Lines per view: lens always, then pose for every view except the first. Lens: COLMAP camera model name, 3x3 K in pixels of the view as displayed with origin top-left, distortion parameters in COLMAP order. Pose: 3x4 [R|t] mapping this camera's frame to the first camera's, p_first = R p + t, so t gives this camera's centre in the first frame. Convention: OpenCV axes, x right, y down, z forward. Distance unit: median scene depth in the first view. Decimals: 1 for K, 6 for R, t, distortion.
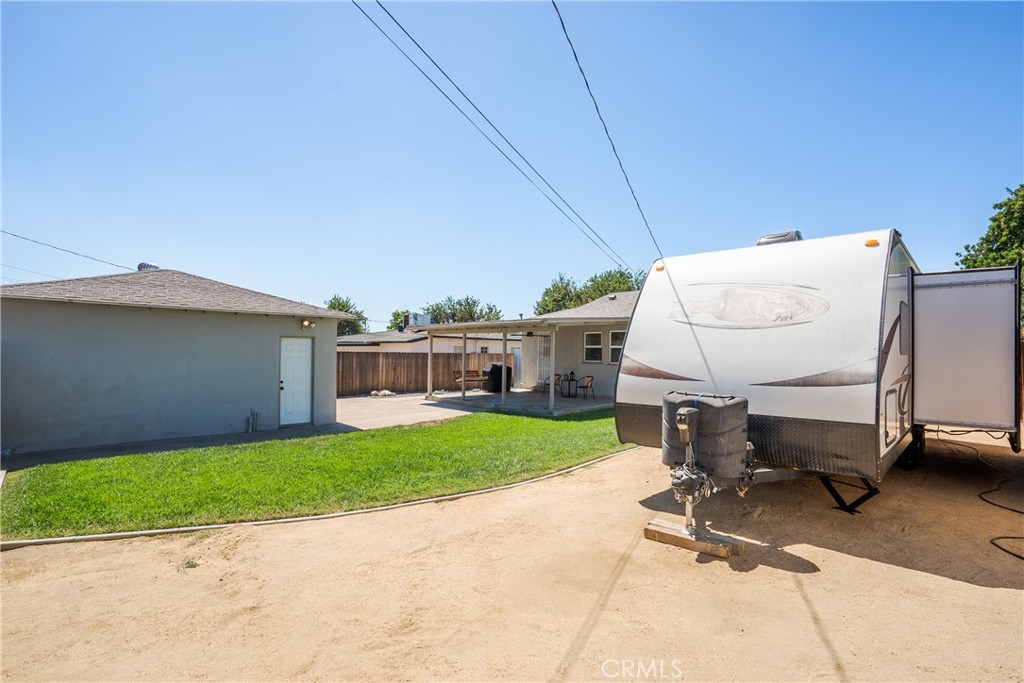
lens RADIAL K [[487.4, 0, 512.0], [0, 487.4, 341.5], [0, 0, 1]] dist [-0.013793, 0.001240]
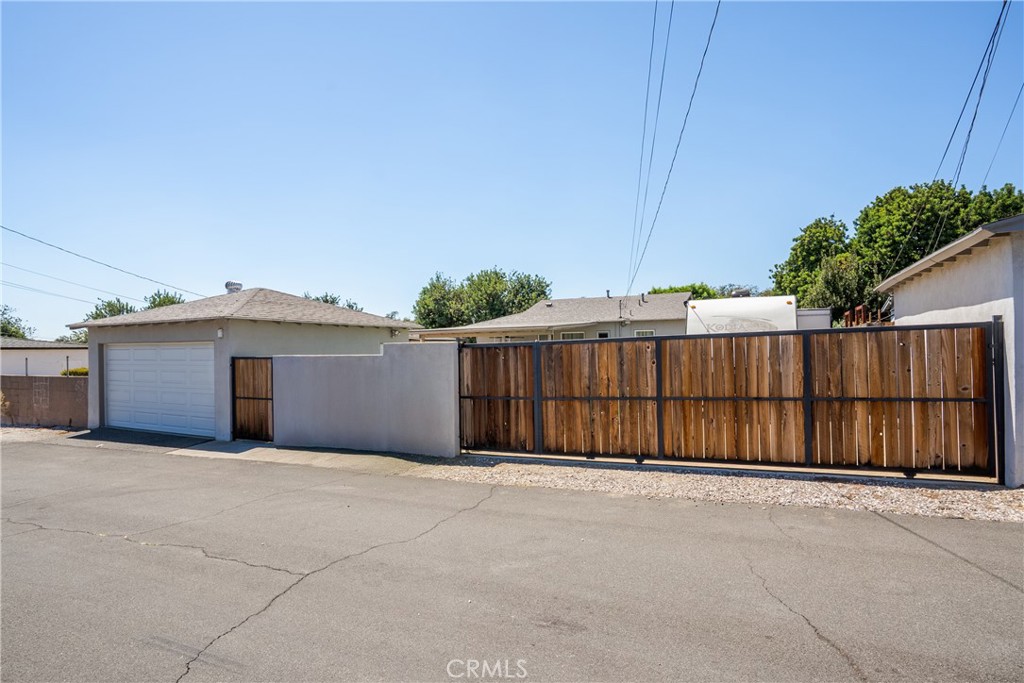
lens RADIAL K [[566.1, 0, 512.0], [0, 566.1, 341.5], [0, 0, 1]] dist [-0.006100, -0.001378]
pose [[0.938556, -0.023334, 0.344336, -0.318160], [0.022240, 0.999727, 0.007126, -0.009494], [-0.344408, 0.000970, 0.938819, -0.249003]]
